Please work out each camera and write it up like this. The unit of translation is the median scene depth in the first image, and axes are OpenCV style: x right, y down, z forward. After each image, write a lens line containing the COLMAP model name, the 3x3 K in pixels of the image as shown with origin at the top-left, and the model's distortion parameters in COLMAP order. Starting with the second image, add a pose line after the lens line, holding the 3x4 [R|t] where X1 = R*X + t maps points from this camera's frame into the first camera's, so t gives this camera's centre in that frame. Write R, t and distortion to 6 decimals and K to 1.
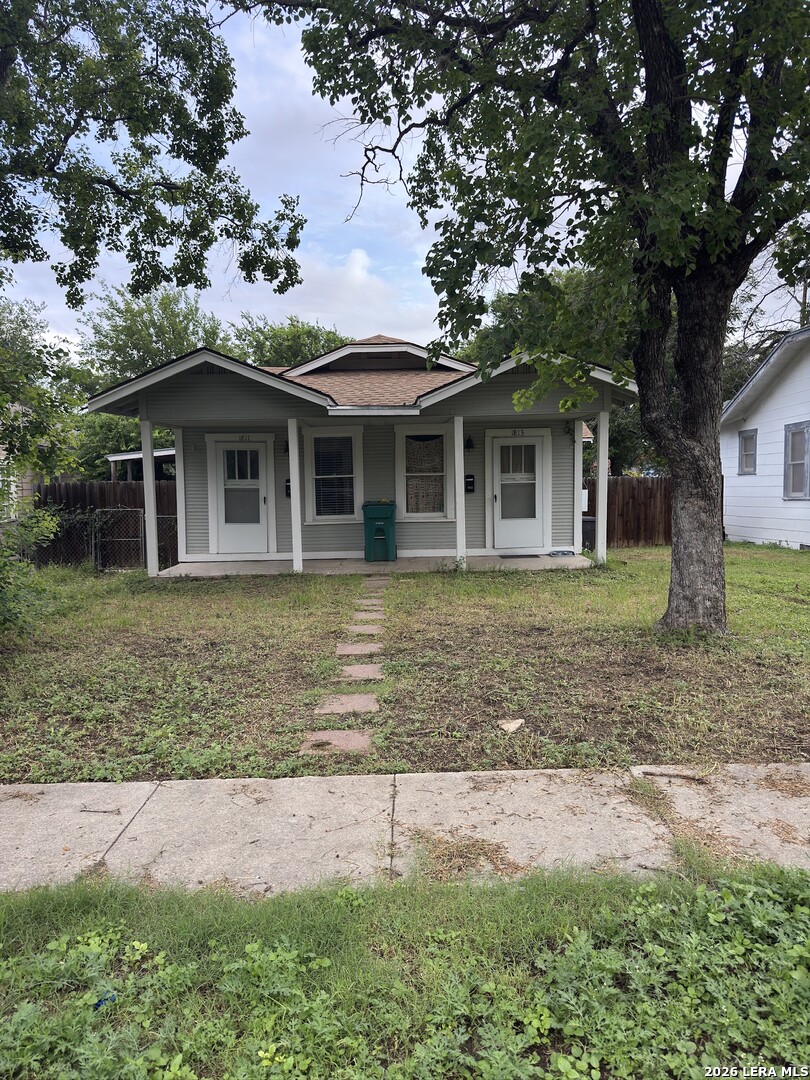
lens RADIAL K [[759.0, 0, 405.0], [0, 759.0, 540.0], [0, 0, 1]] dist [-0.000123, -0.000197]
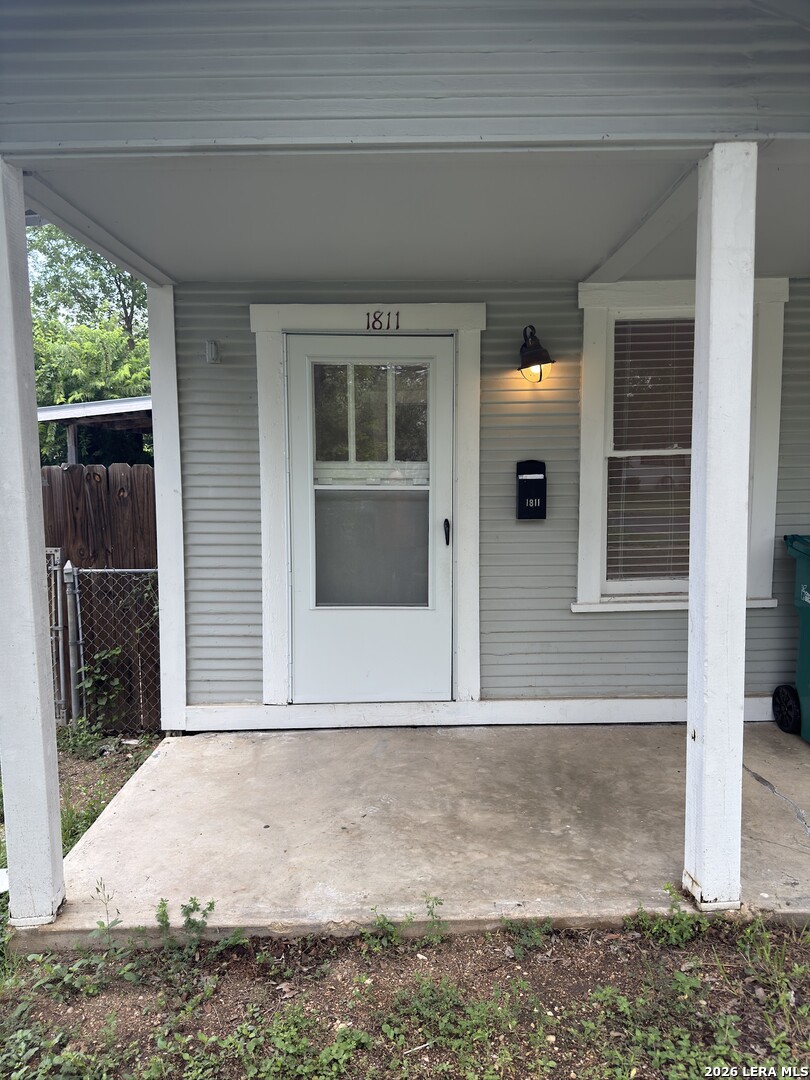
lens RADIAL K [[759.0, 0, 405.0], [0, 759.0, 540.0], [0, 0, 1]] dist [-0.000123, -0.000197]
pose [[0.999987, 0.004510, -0.002468, -0.200524], [-0.004461, 0.999799, 0.019551, -0.054469], [0.002556, -0.019540, 0.999806, 0.696667]]
